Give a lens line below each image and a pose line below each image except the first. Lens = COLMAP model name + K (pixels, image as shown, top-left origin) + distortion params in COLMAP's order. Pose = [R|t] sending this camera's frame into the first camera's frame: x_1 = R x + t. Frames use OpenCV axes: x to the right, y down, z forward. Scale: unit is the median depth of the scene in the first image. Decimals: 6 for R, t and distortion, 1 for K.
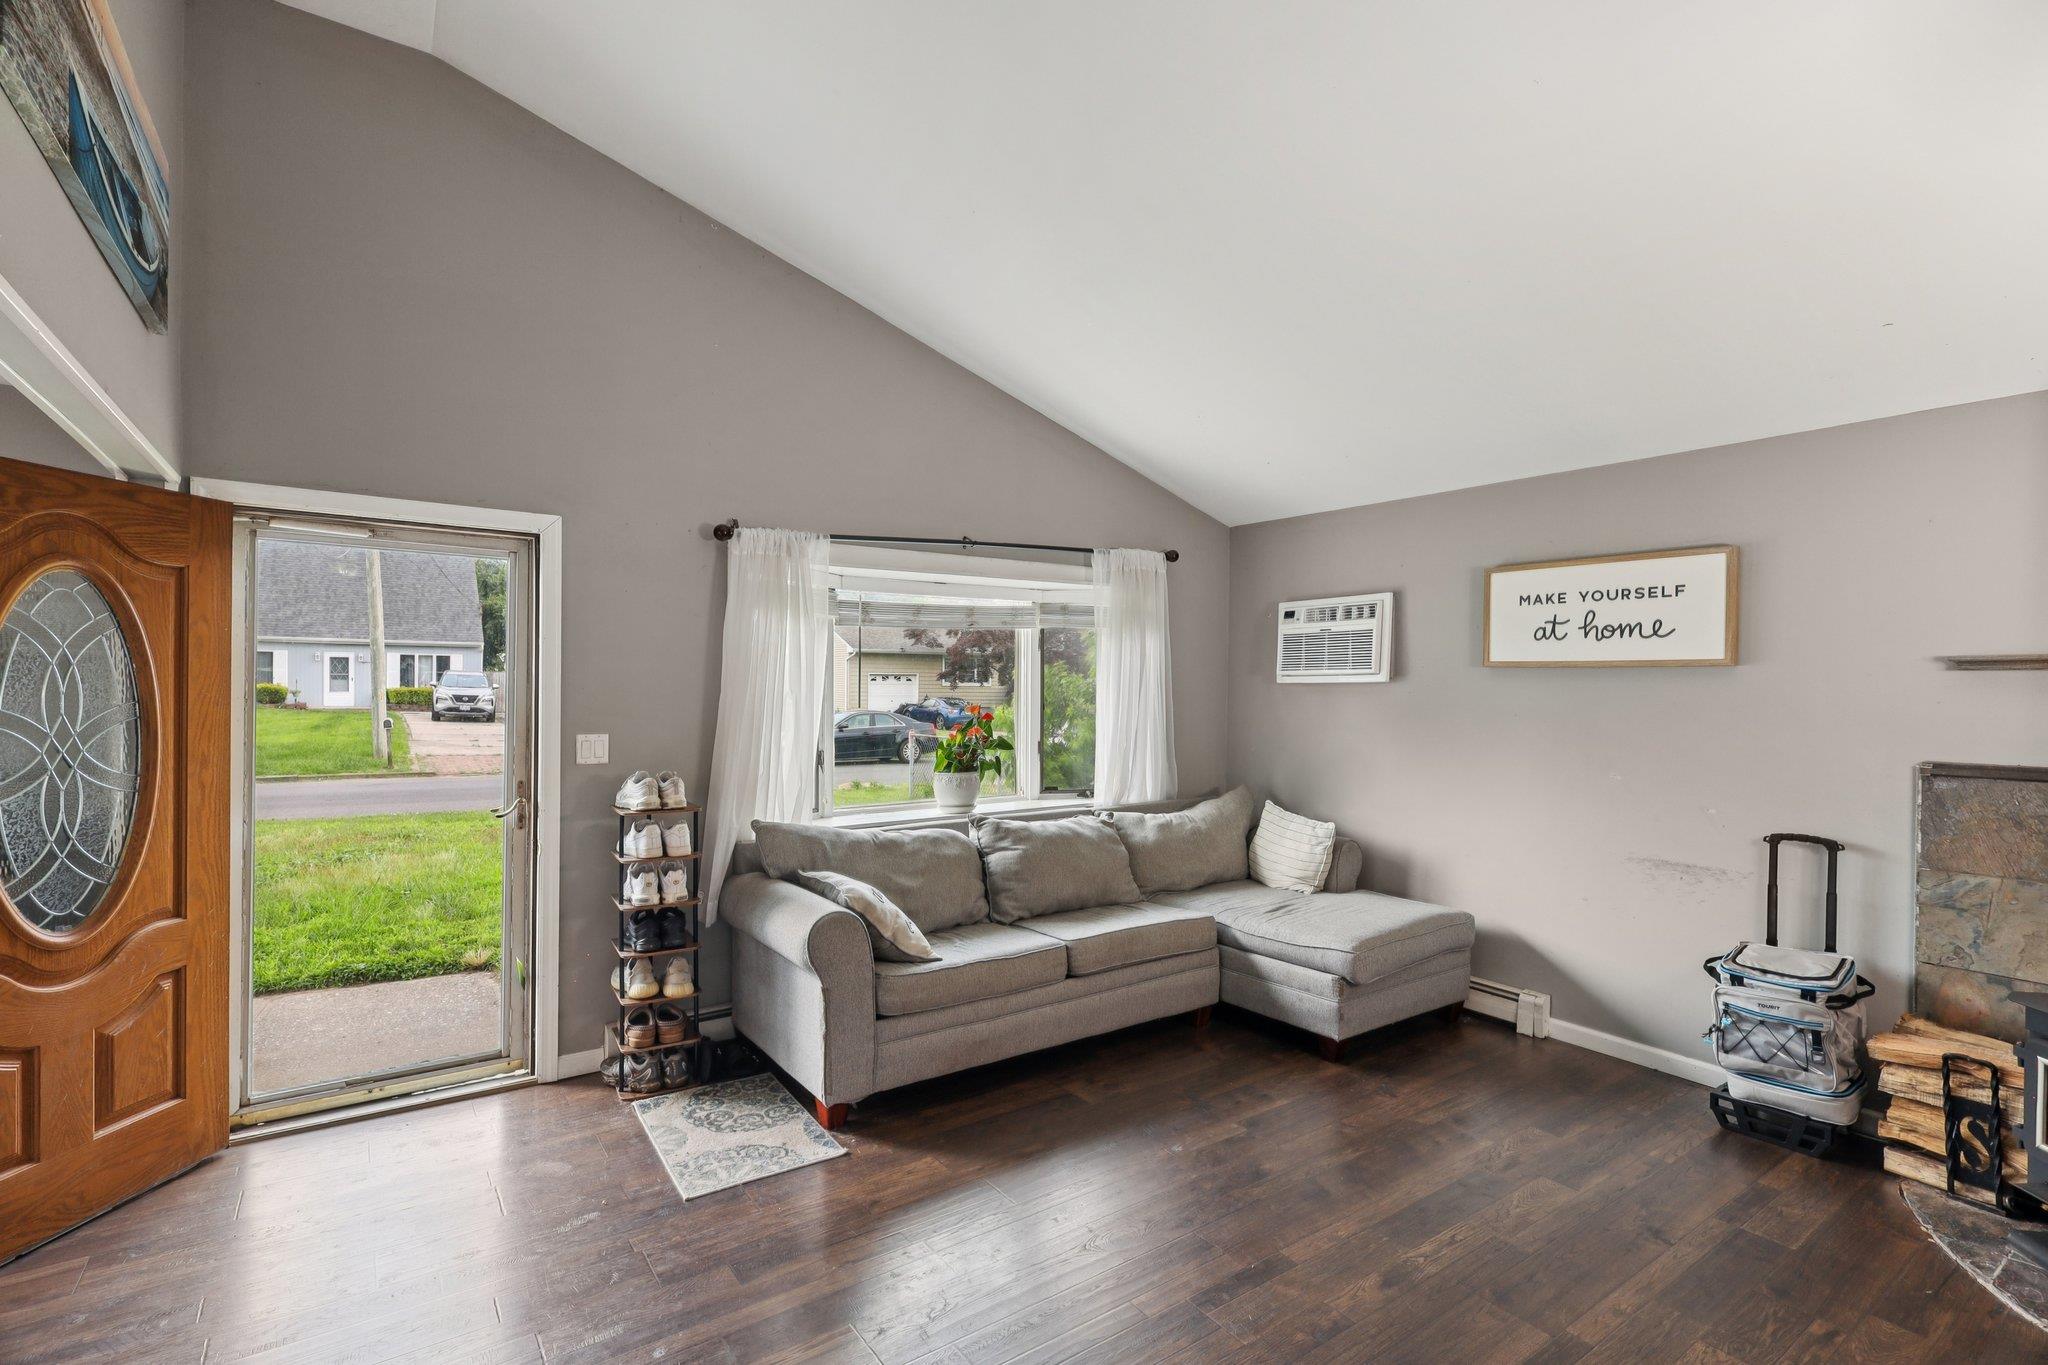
lens RADIAL K [[946.0, 0, 1019.6], [0, 946.0, 685.1], [0, 0, 1]] dist [-0.003555, 0.000206]
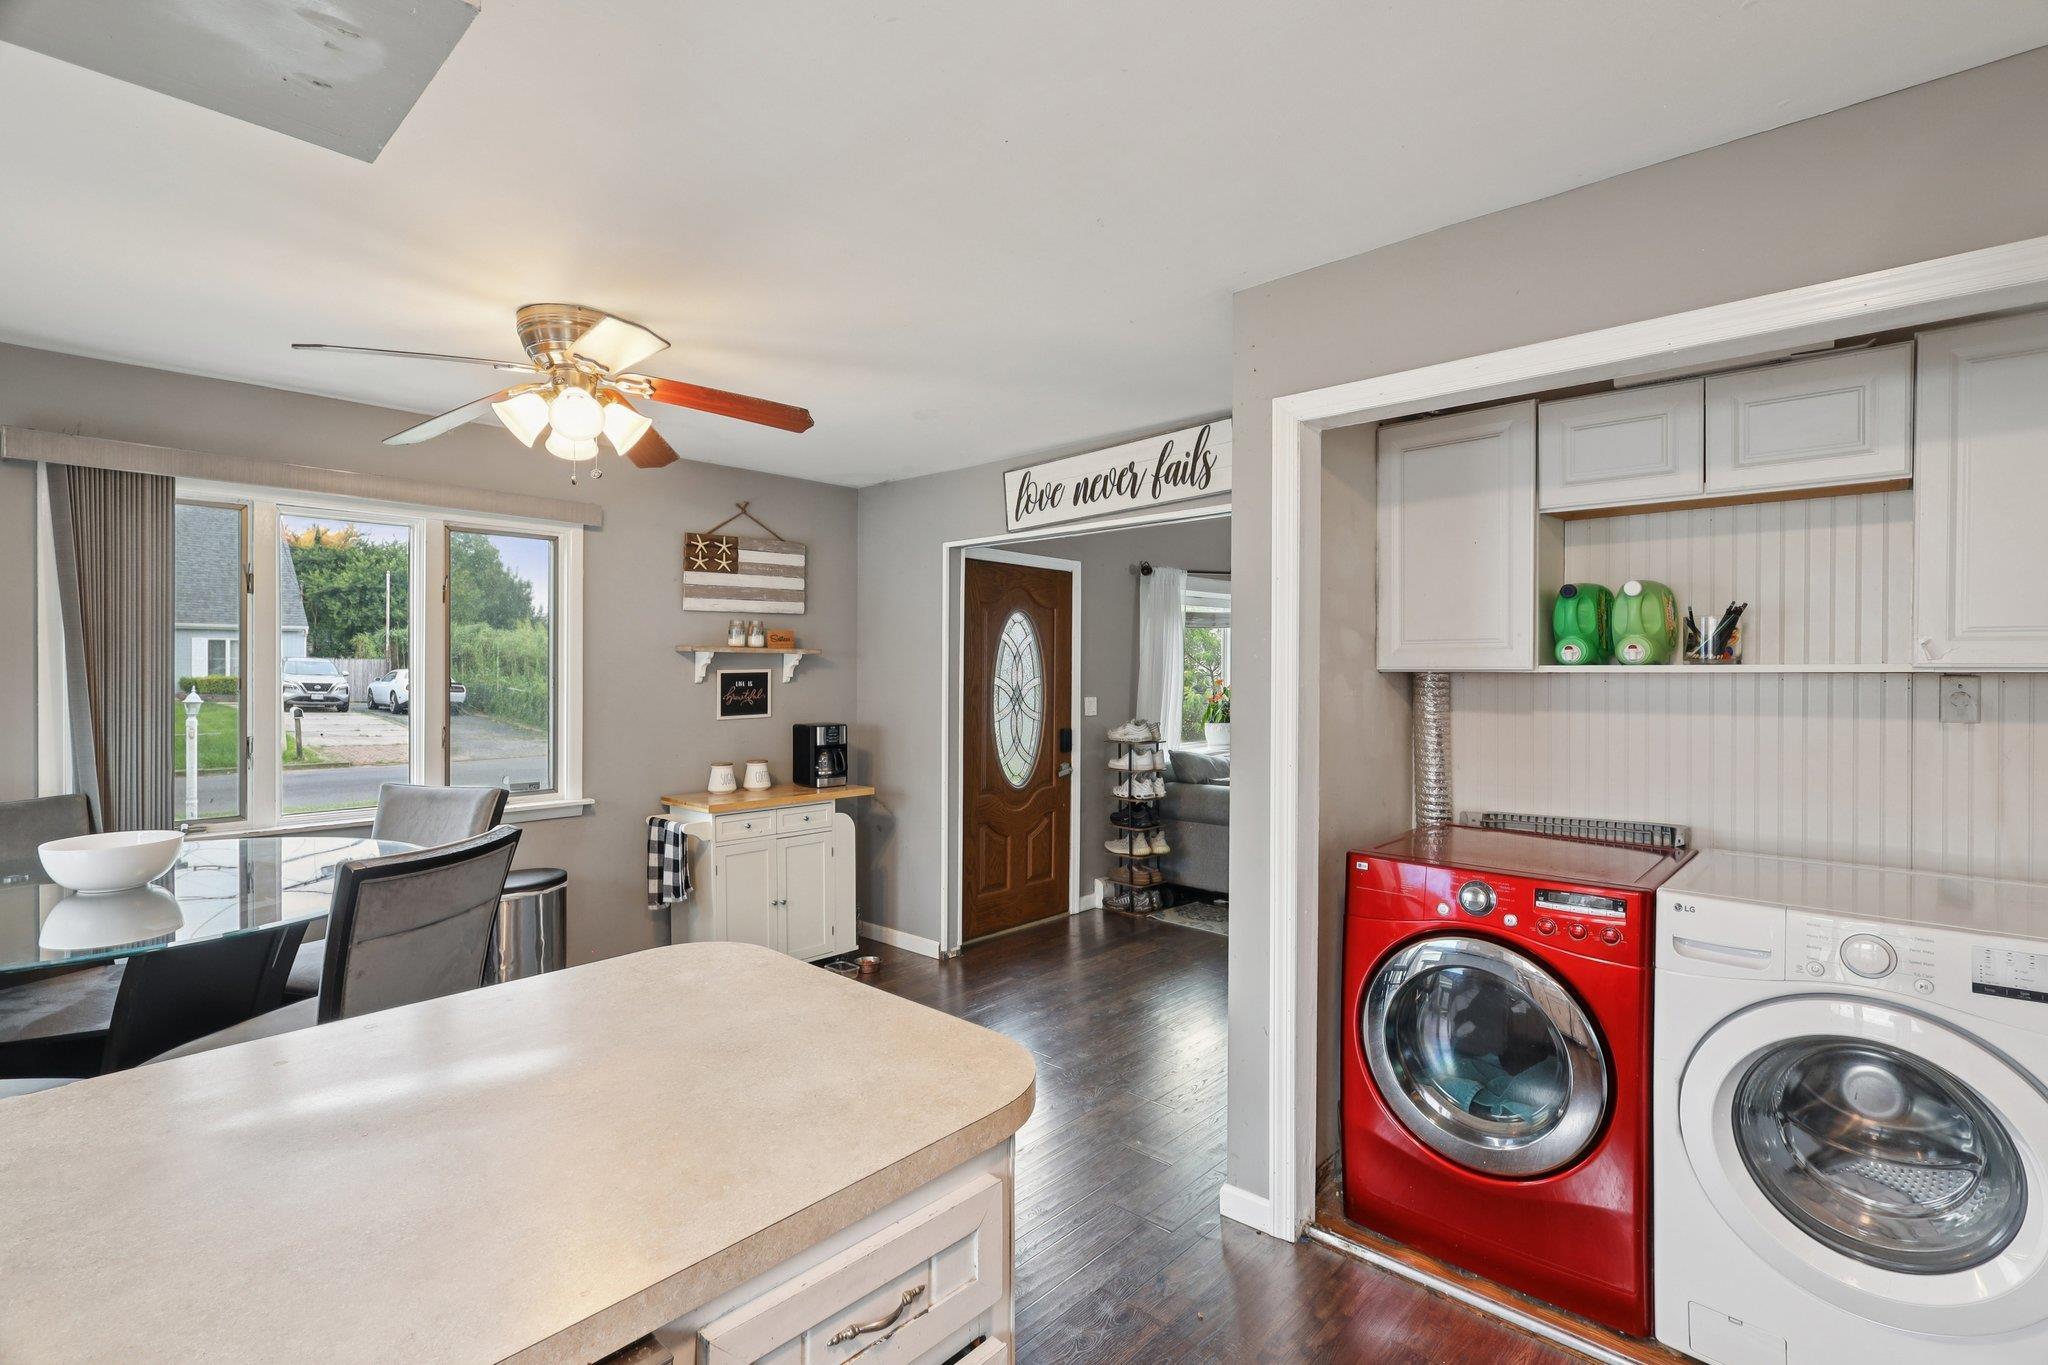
lens RADIAL K [[946.0, 0, 1030.7], [0, 946.0, 679.3], [0, 0, 1]] dist [-0.003555, 0.000206]
pose [[0.978762, -0.006728, 0.204890, -0.089695], [0.004753, 0.999937, 0.010133, 0.000616], [-0.204945, -0.008944, 0.978733, -0.056364]]
